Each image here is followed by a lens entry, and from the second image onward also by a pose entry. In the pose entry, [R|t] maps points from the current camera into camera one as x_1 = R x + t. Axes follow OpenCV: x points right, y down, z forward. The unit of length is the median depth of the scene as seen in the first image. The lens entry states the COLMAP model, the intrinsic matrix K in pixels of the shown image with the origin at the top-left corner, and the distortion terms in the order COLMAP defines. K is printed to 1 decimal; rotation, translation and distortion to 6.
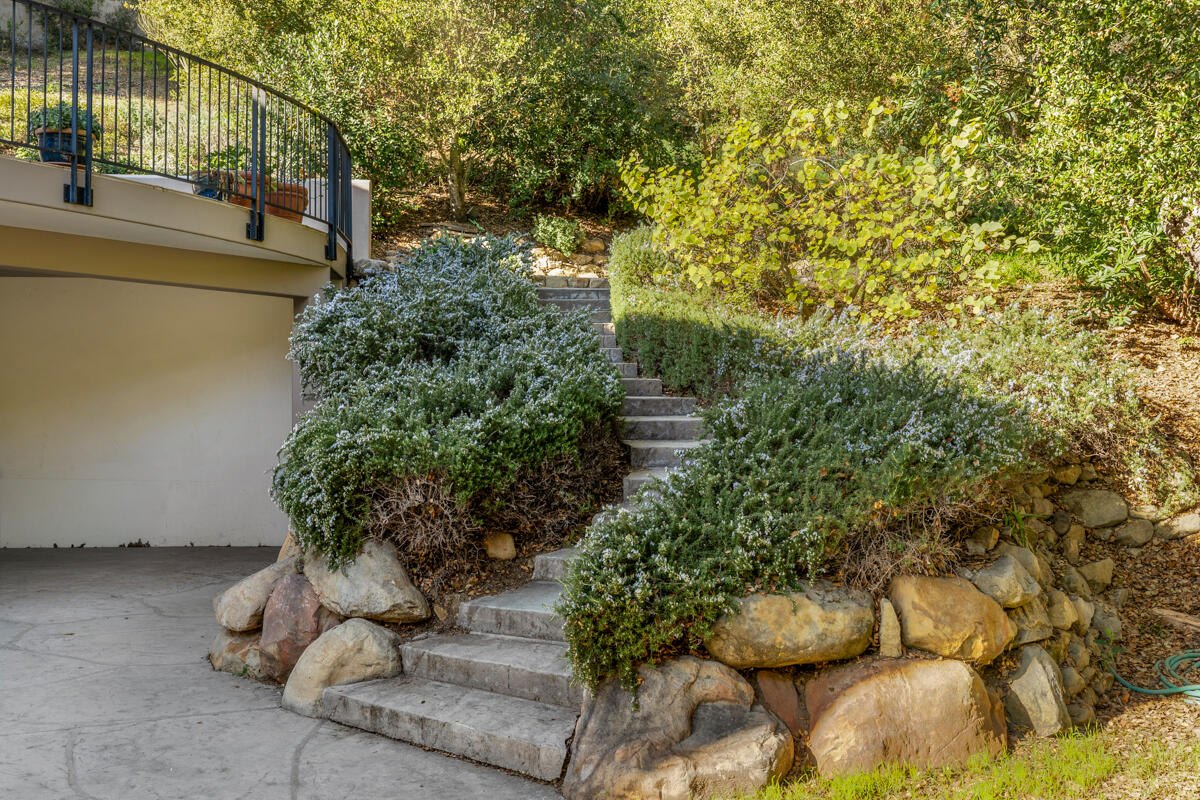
lens RADIAL K [[1242.1, 0, 600.2], [0, 1242.1, 400.8], [0, 0, 1]] dist [0.015958, 0.000000]
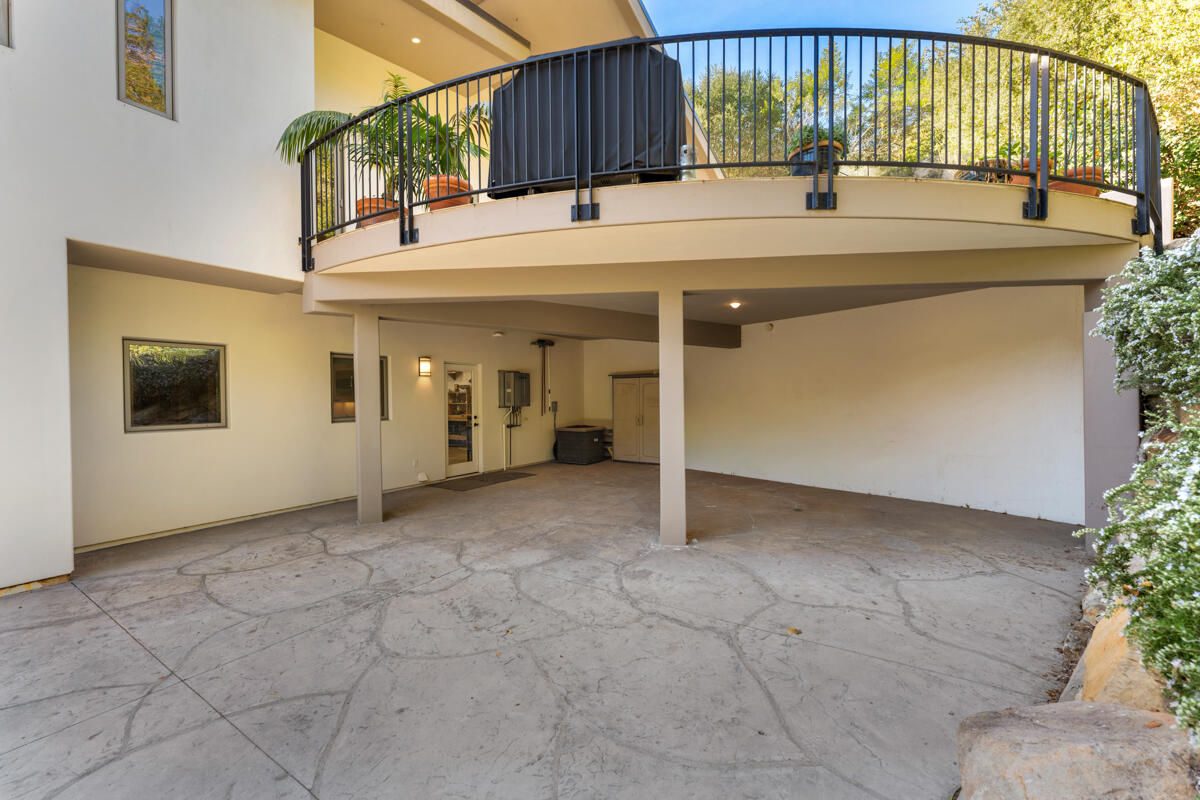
lens RADIAL K [[487.5, 0, 601.0], [0, 487.5, 392.6], [0, 0, 1]] dist [0.001880, 0.000155]
pose [[0.545982, 0.002163, -0.837794, -0.147060], [0.016659, 0.999771, 0.013438, -0.008808], [0.837631, -0.021294, 0.545821, 0.521524]]
